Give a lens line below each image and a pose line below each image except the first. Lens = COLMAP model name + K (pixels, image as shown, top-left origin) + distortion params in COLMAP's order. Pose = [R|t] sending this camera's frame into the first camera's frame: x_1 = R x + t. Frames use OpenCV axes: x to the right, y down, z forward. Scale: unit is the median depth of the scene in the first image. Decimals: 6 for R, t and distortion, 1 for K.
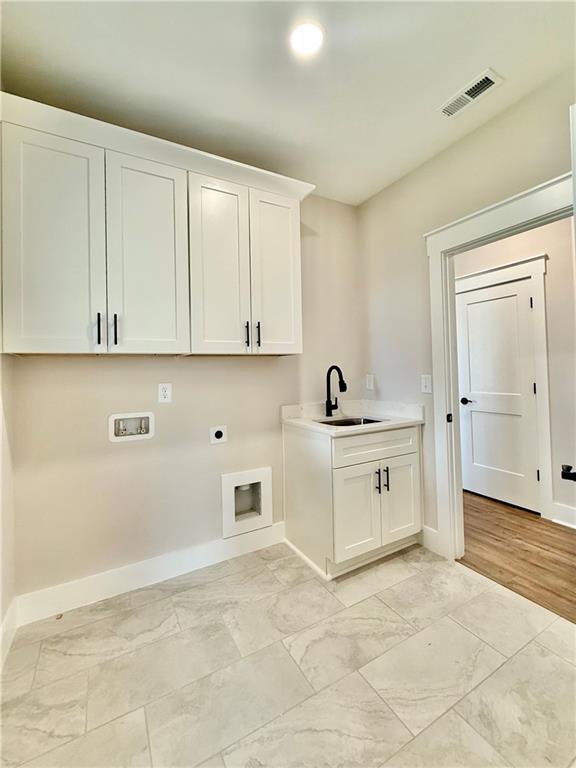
lens RADIAL K [[349.5, 0, 279.1], [0, 349.5, 368.1], [0, 0, 1]] dist [-0.001038, -0.000618]
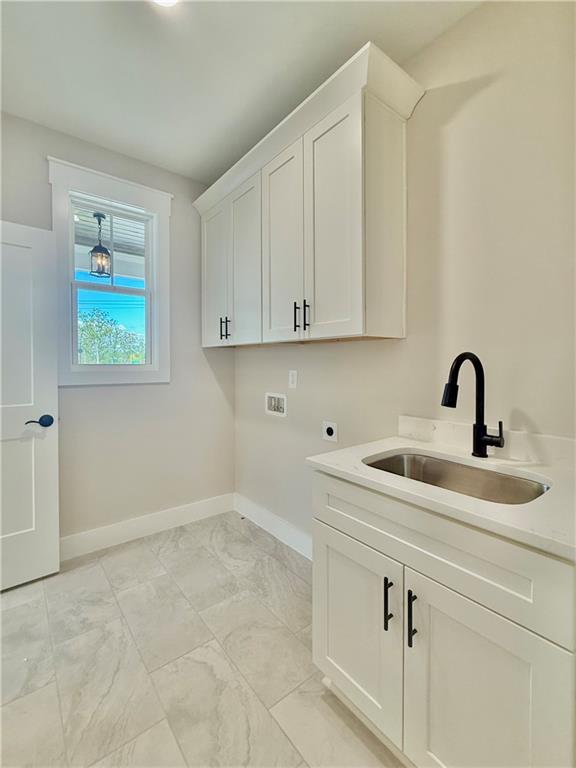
lens RADIAL K [[349.5, 0, 279.1], [0, 349.5, 368.1], [0, 0, 1]] dist [-0.001038, -0.000618]
pose [[0.109280, 0.040384, -0.993190, 0.868683], [-0.000280, 0.999176, 0.040596, -0.008543], [0.994011, -0.004159, 0.109201, 0.974623]]
